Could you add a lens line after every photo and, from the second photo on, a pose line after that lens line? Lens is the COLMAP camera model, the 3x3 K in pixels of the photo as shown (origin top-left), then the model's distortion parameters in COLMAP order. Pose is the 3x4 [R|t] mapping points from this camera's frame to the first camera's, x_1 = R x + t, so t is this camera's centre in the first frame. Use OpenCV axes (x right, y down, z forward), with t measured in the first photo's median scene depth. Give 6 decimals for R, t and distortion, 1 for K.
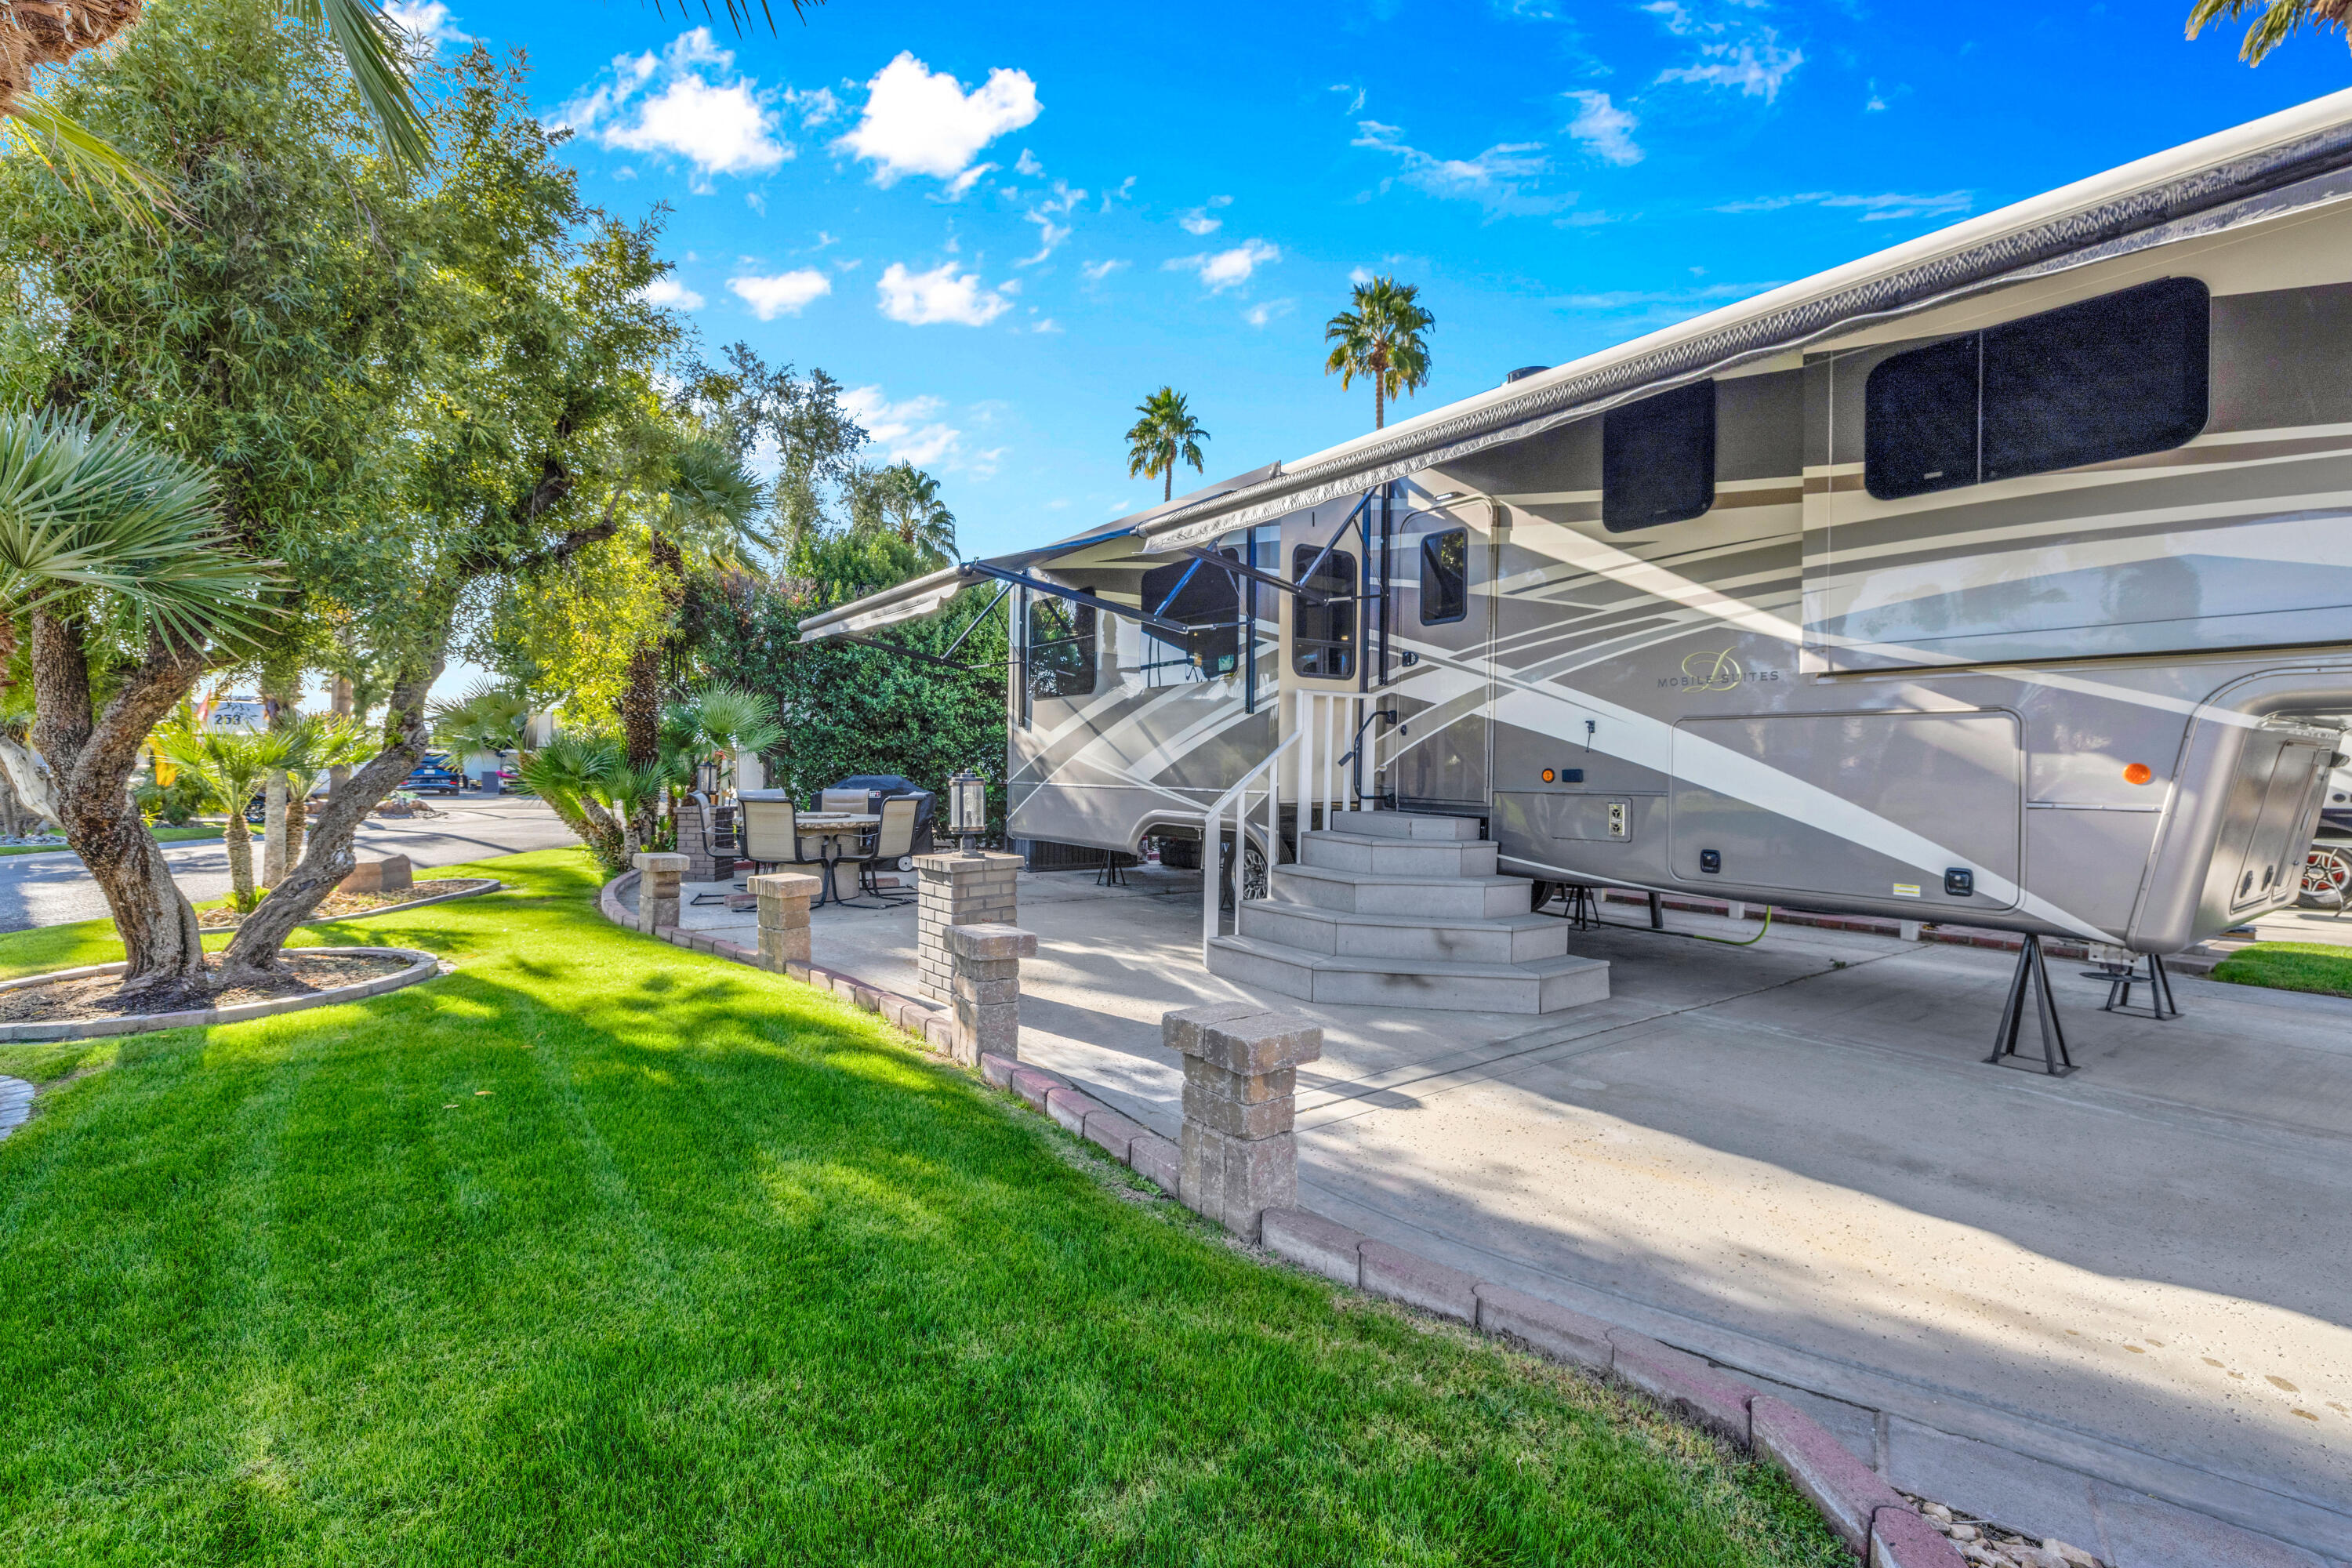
lens RADIAL K [[1005.2, 0, 1160.6], [0, 1005.2, 768.6], [0, 0, 1]] dist [0.000099, 0.000085]
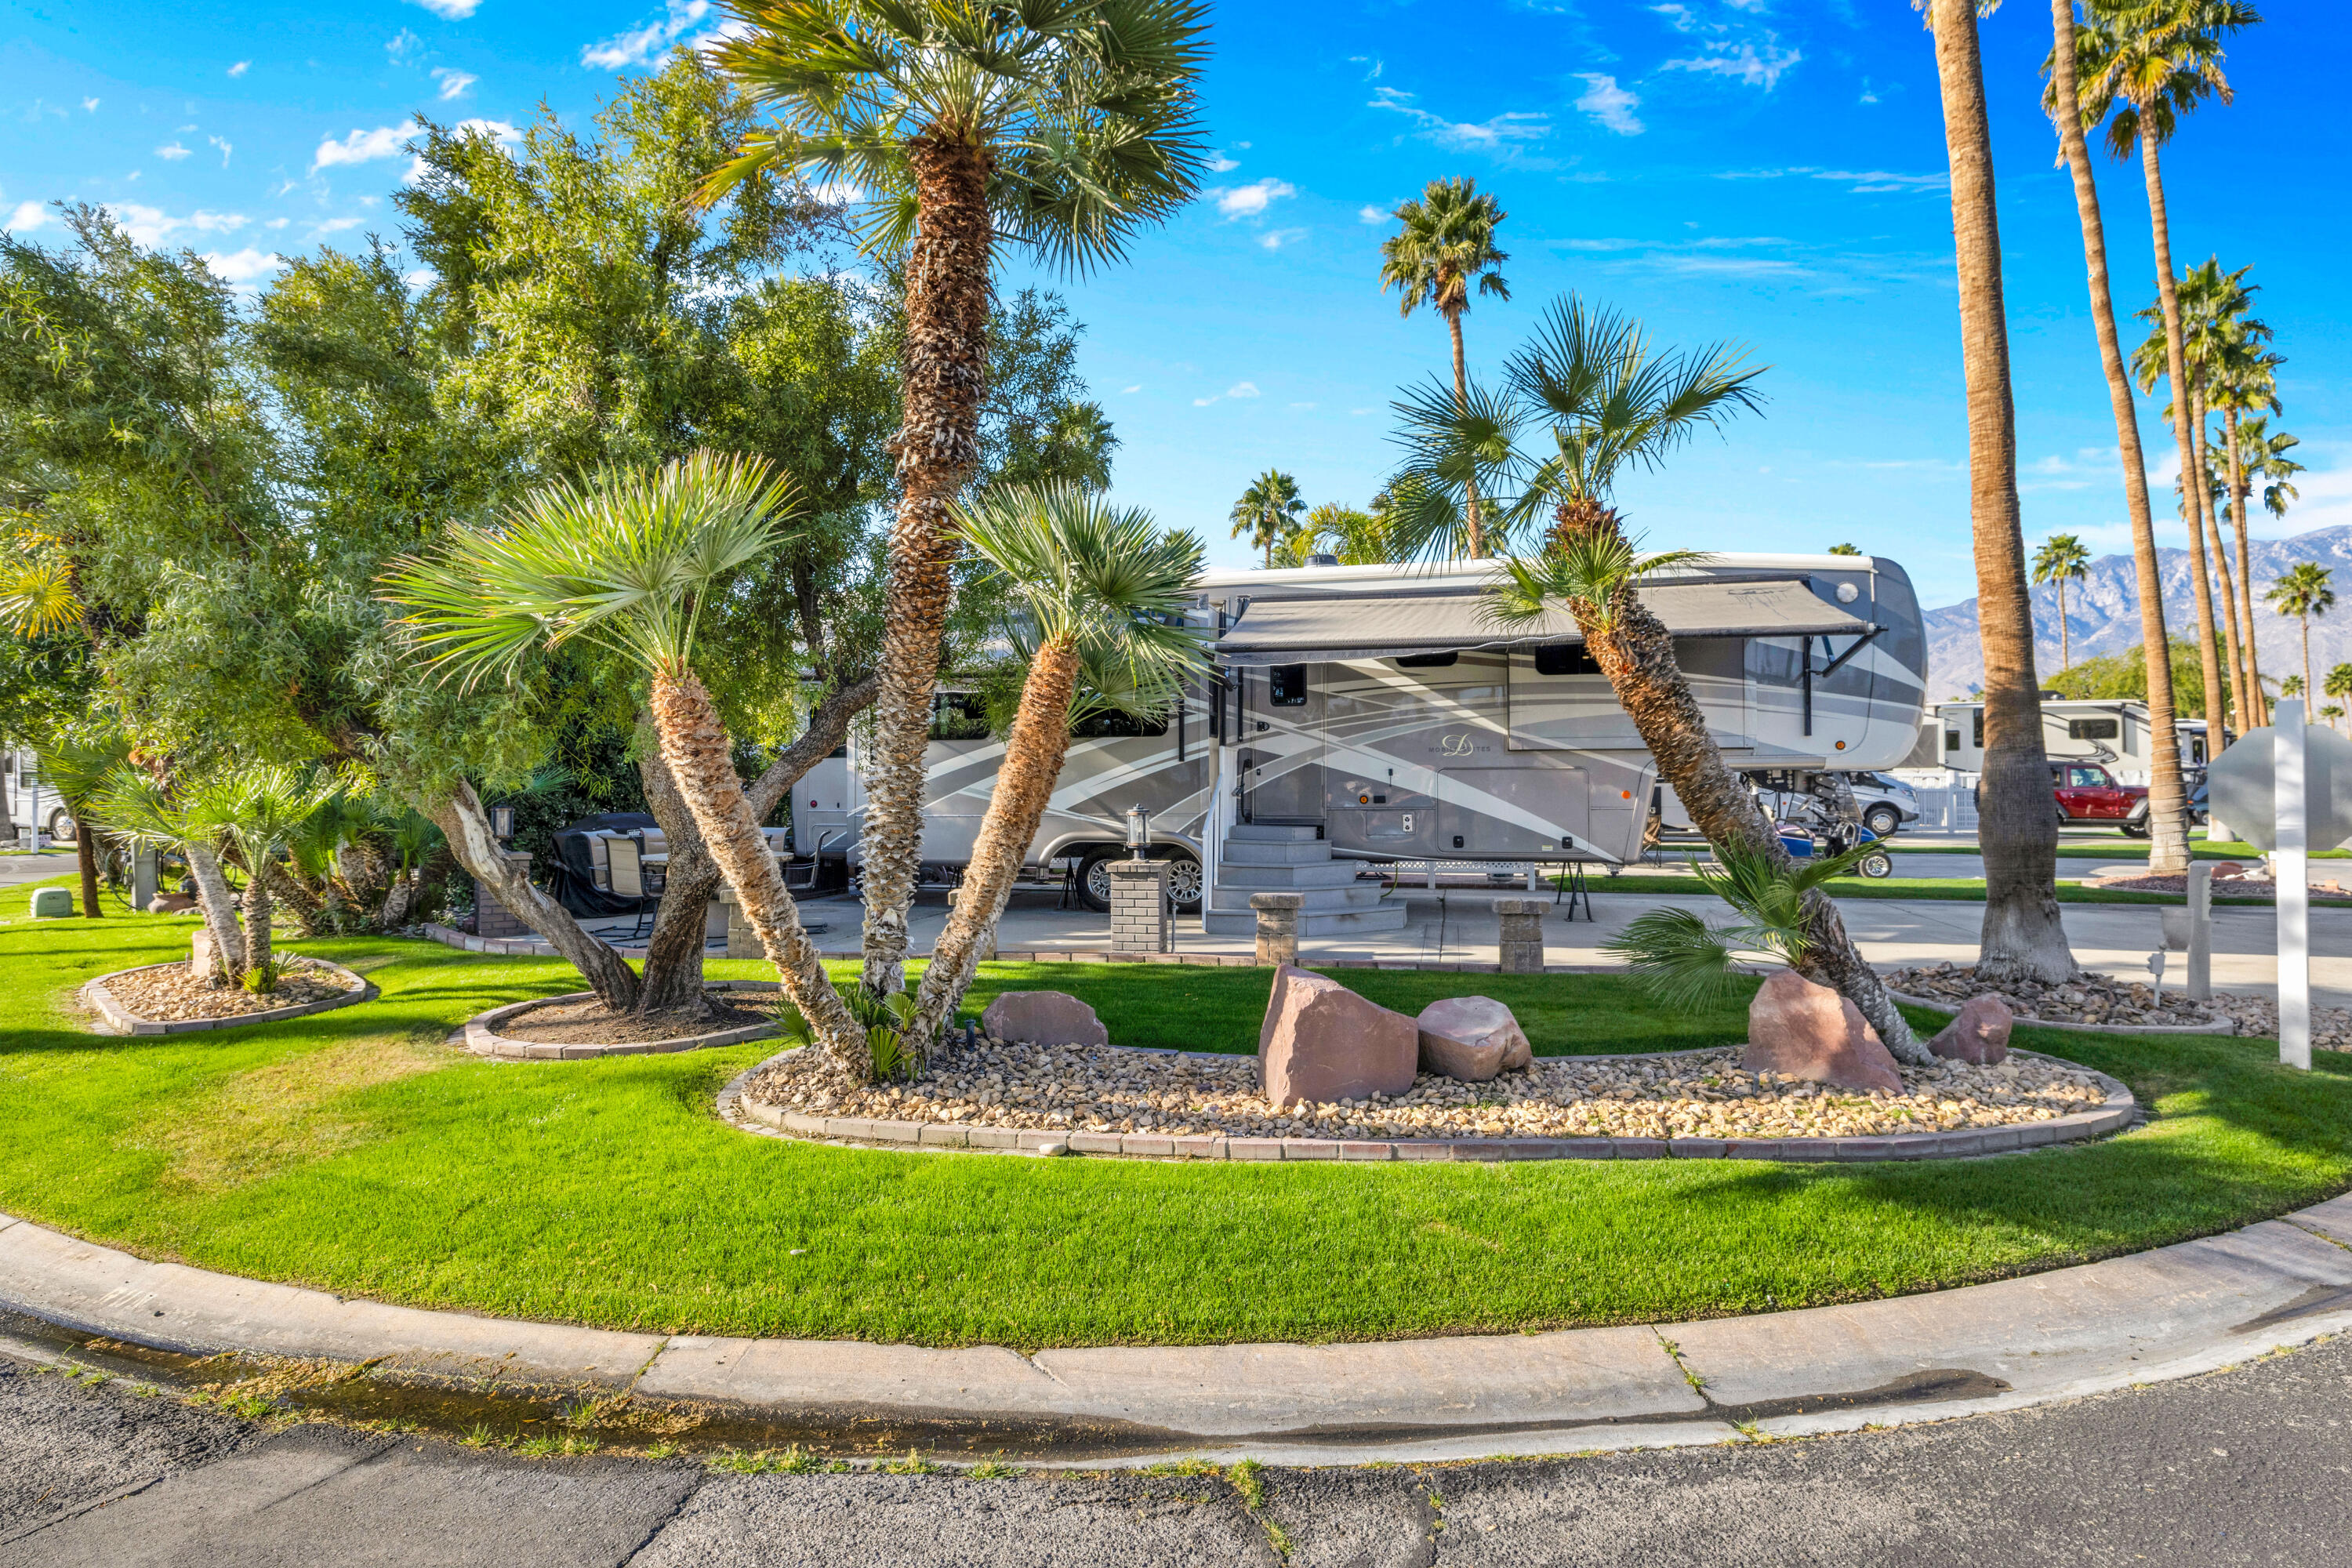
lens RADIAL K [[1045.4, 0, 1176.0], [0, 1045.4, 784.0], [0, 0, 1]] dist [-0.048880, -0.000029]
pose [[0.760200, -0.011522, 0.649587, -0.895244], [0.014889, 0.999889, 0.000311, -0.022328], [-0.649518, 0.009436, 0.760288, -0.142411]]
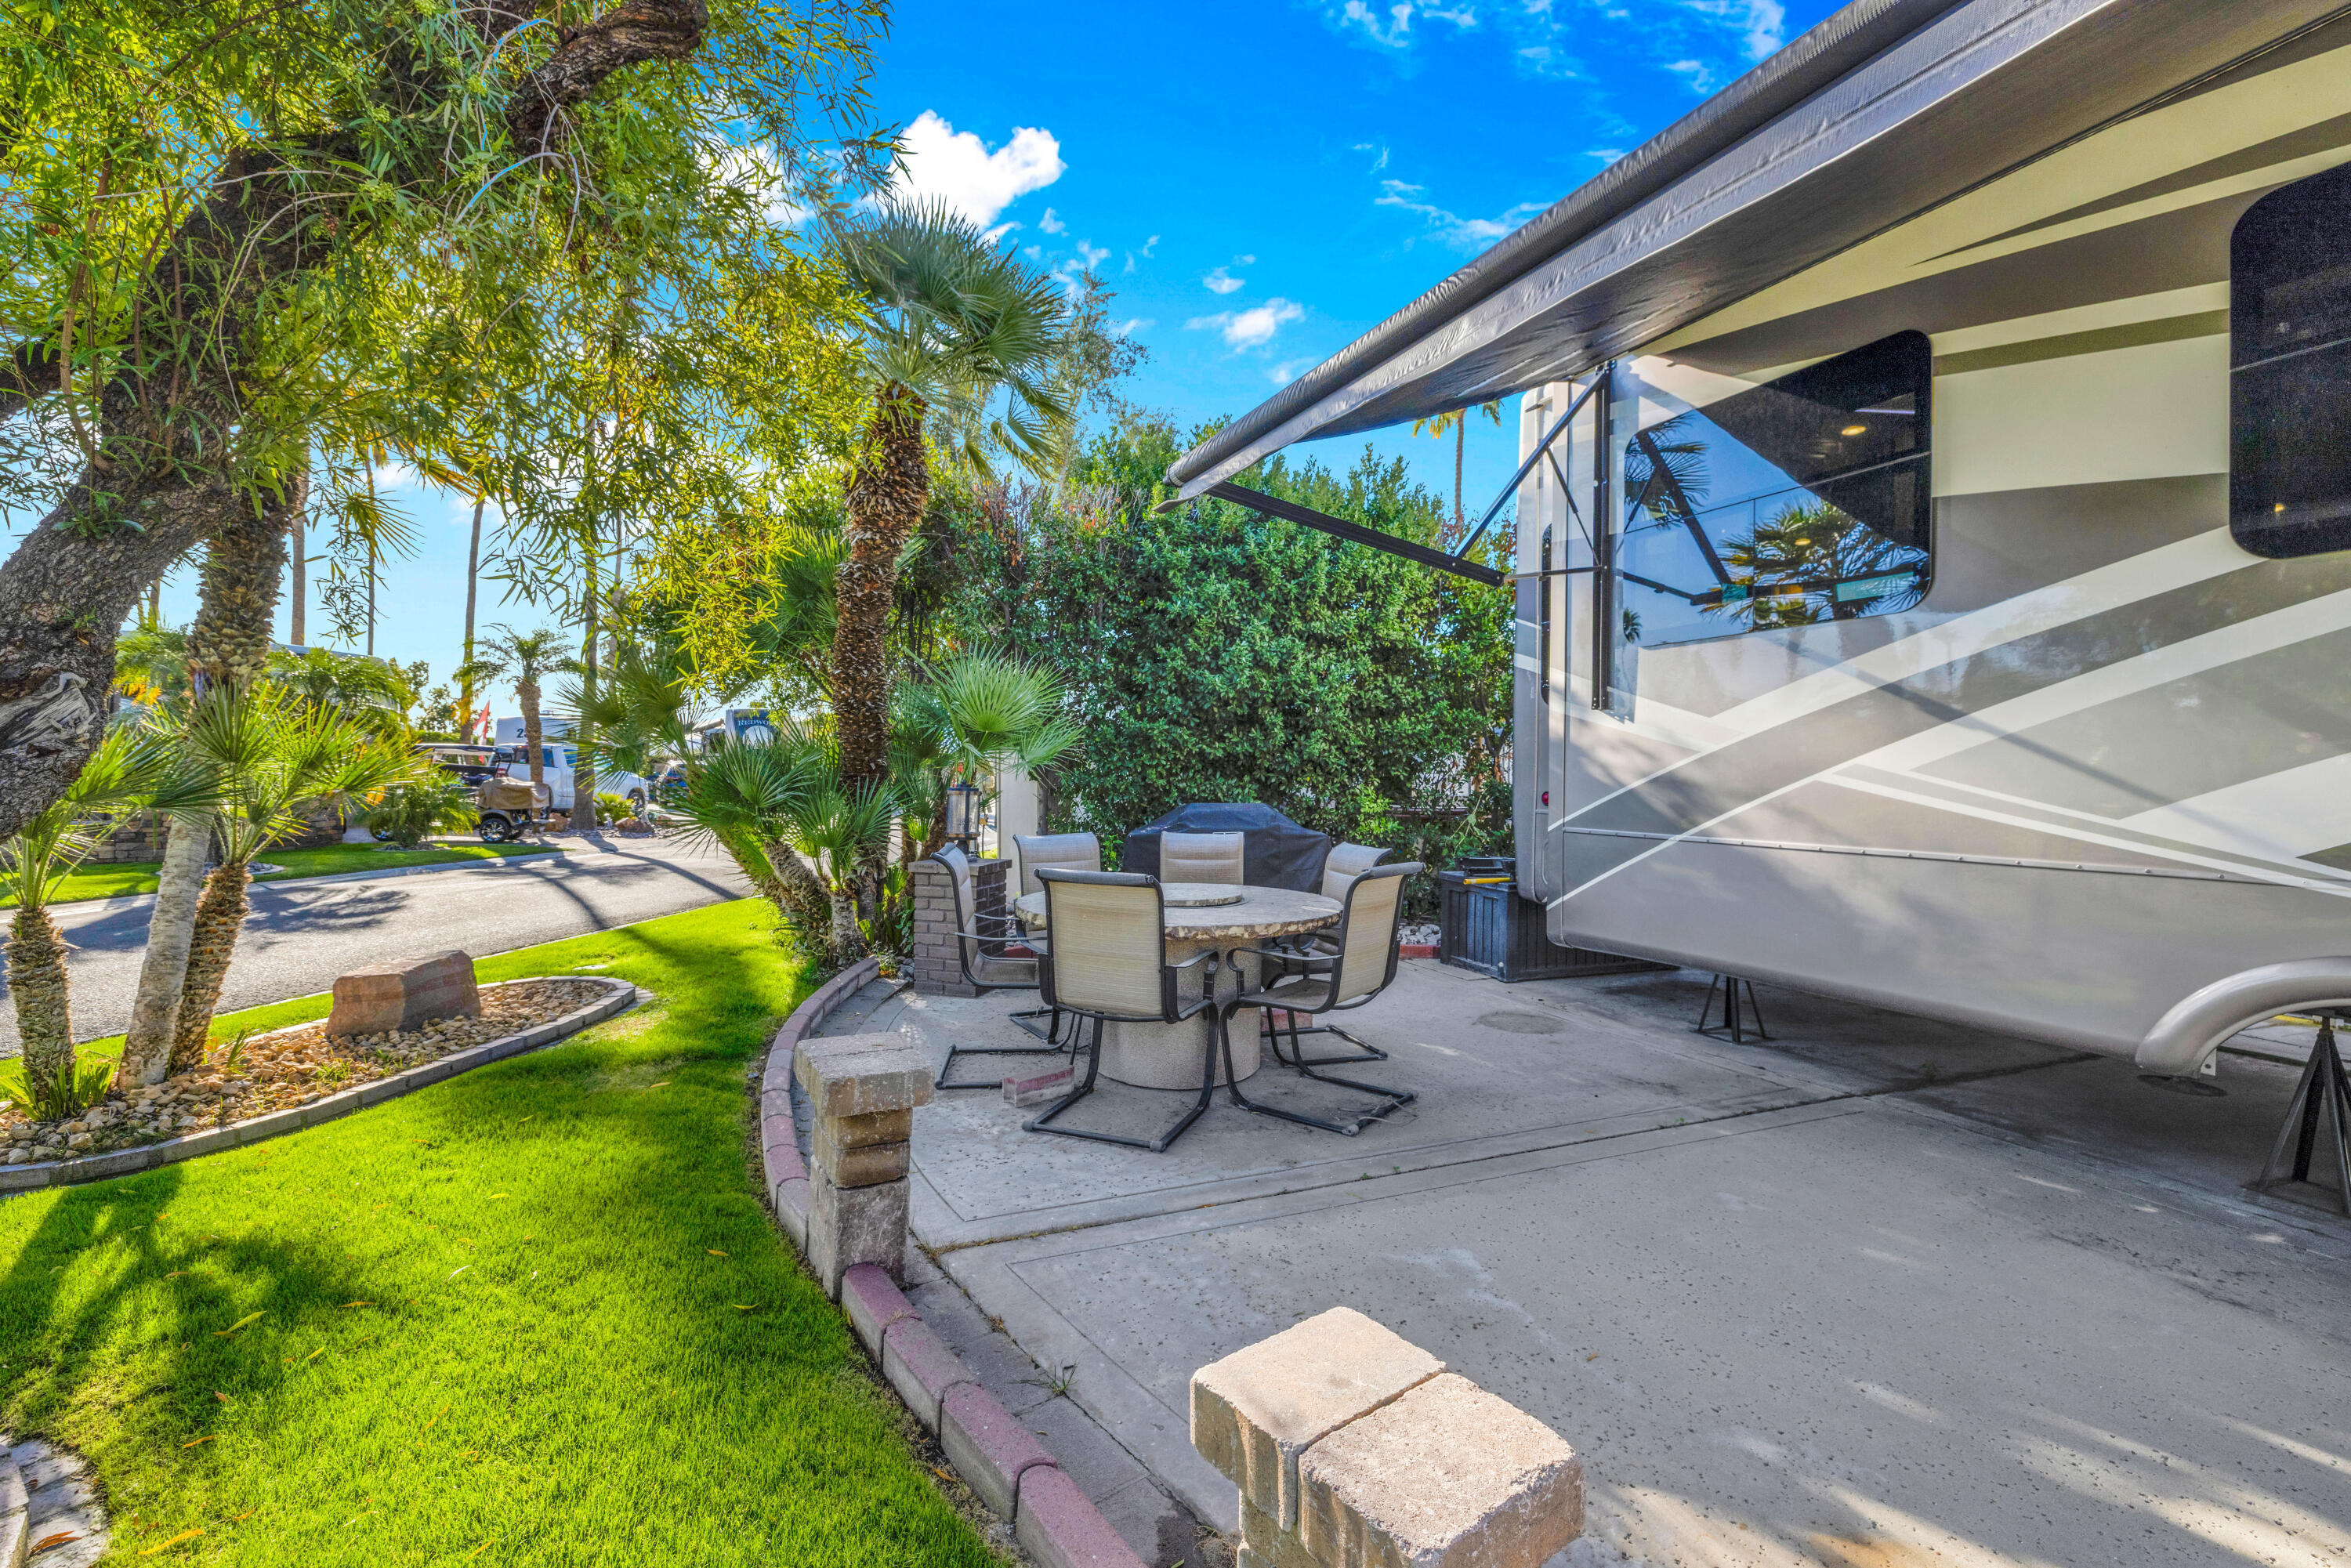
lens RADIAL K [[1025.4, 0, 1140.0], [0, 1025.4, 770.1], [0, 0, 1]] dist [-0.000679, 0.000000]
pose [[0.971225, -0.001724, -0.238156, -0.324344], [0.000053, 0.999975, -0.007023, -0.014683], [0.238163, 0.006809, 0.971201, 0.692782]]
